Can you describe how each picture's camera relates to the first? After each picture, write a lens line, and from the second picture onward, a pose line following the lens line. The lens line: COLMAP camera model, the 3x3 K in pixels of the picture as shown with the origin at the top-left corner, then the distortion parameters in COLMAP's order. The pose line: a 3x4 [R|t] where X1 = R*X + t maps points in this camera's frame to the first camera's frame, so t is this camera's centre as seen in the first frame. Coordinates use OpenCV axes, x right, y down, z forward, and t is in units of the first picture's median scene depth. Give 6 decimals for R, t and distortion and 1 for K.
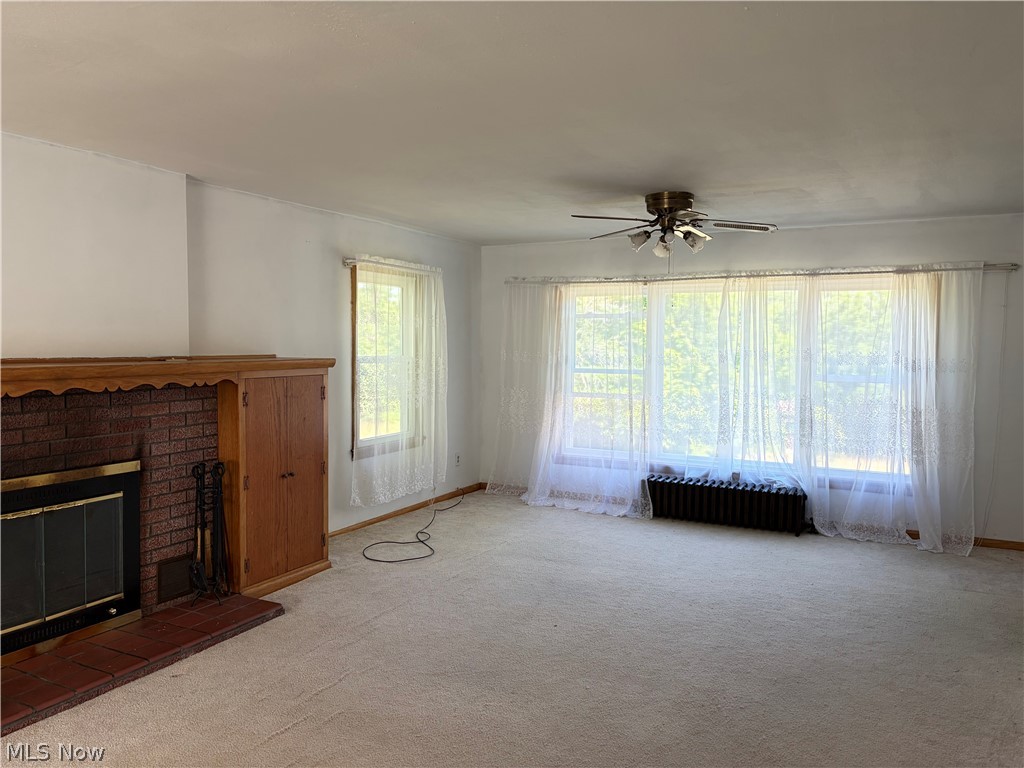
lens RADIAL K [[771.3, 0, 526.0], [0, 771.3, 382.9], [0, 0, 1]] dist [0.083491, -0.069308]
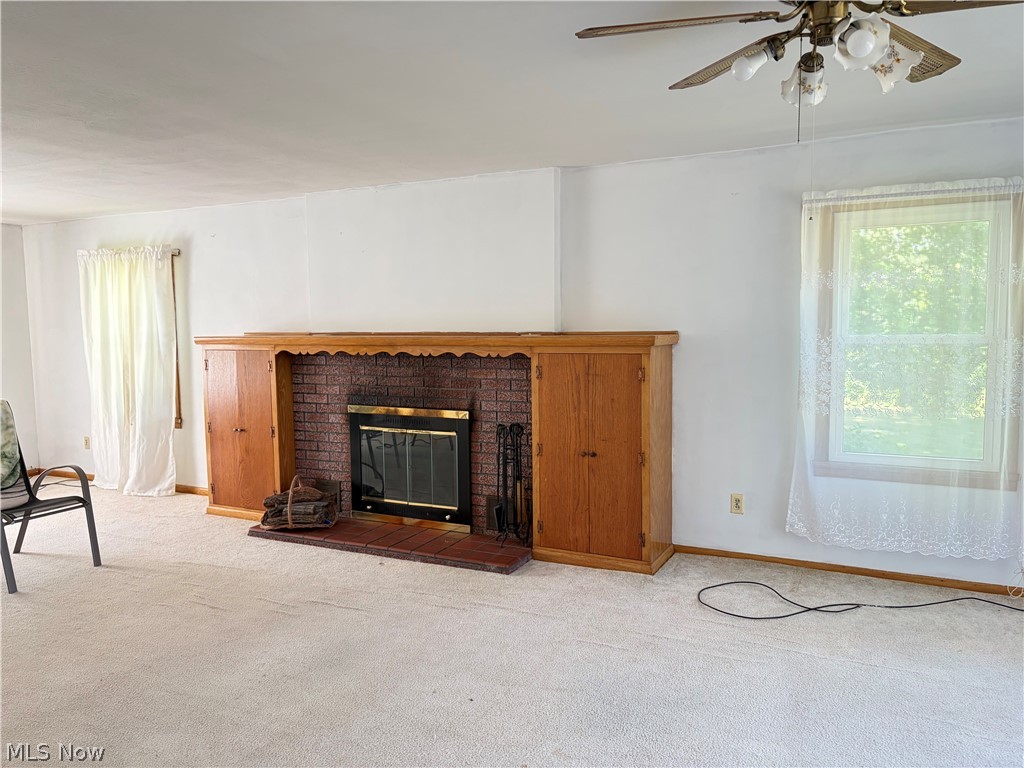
lens RADIAL K [[771.3, 0, 526.0], [0, 771.3, 382.9], [0, 0, 1]] dist [0.083491, -0.069308]
pose [[0.000835, 0.066847, -0.997763, 0.760255], [-0.045882, 0.996715, 0.066738, -0.037352], [0.998947, 0.045724, 0.003899, 1.058366]]
